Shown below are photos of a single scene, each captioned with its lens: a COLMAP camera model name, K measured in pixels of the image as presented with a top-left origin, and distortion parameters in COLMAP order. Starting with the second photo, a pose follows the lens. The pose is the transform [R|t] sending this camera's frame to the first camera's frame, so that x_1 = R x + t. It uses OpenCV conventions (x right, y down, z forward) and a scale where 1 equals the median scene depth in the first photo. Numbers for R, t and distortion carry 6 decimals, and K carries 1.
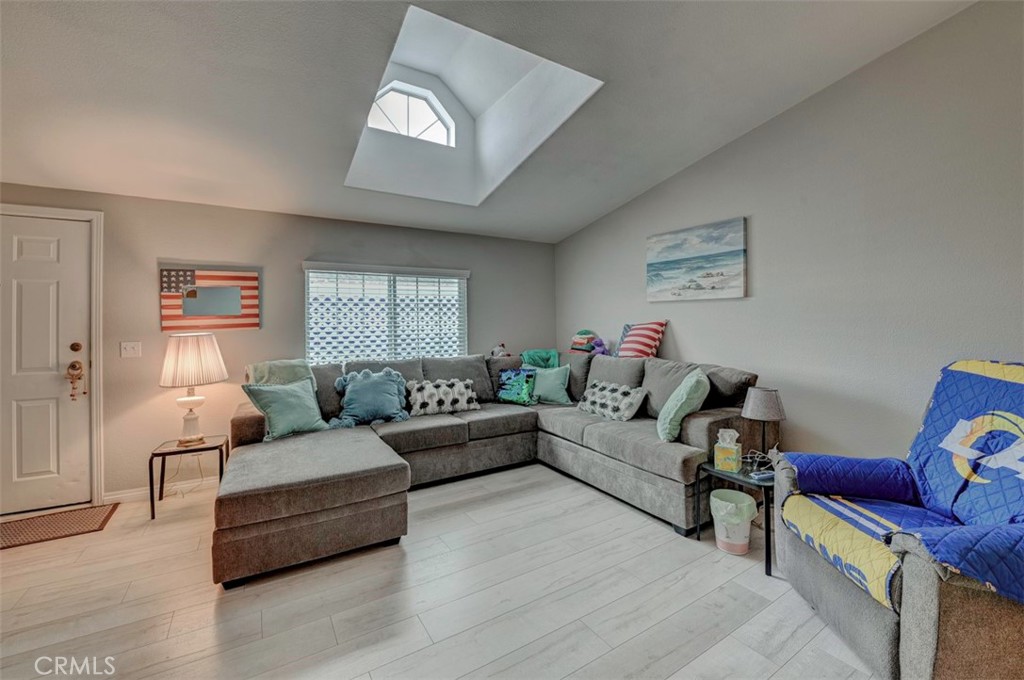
lens RADIAL K [[402.3, 0, 497.8], [0, 402.3, 331.7], [0, 0, 1]] dist [-0.011704, -0.004998]
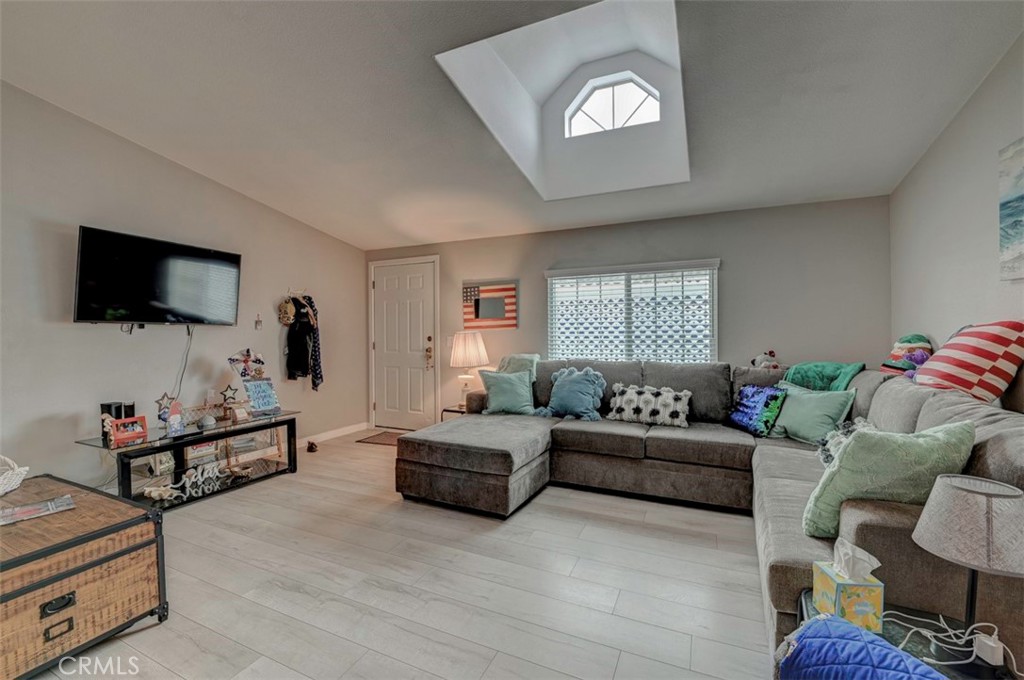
lens RADIAL K [[409.4, 0, 512.0], [0, 409.4, 340.0], [0, 0, 1]] dist [-0.002010, -0.005403]
pose [[0.584154, 0.031139, -0.811045, 0.447650], [-0.010899, 0.999475, 0.030524, -0.010122], [0.811570, -0.008991, 0.584187, 0.227302]]
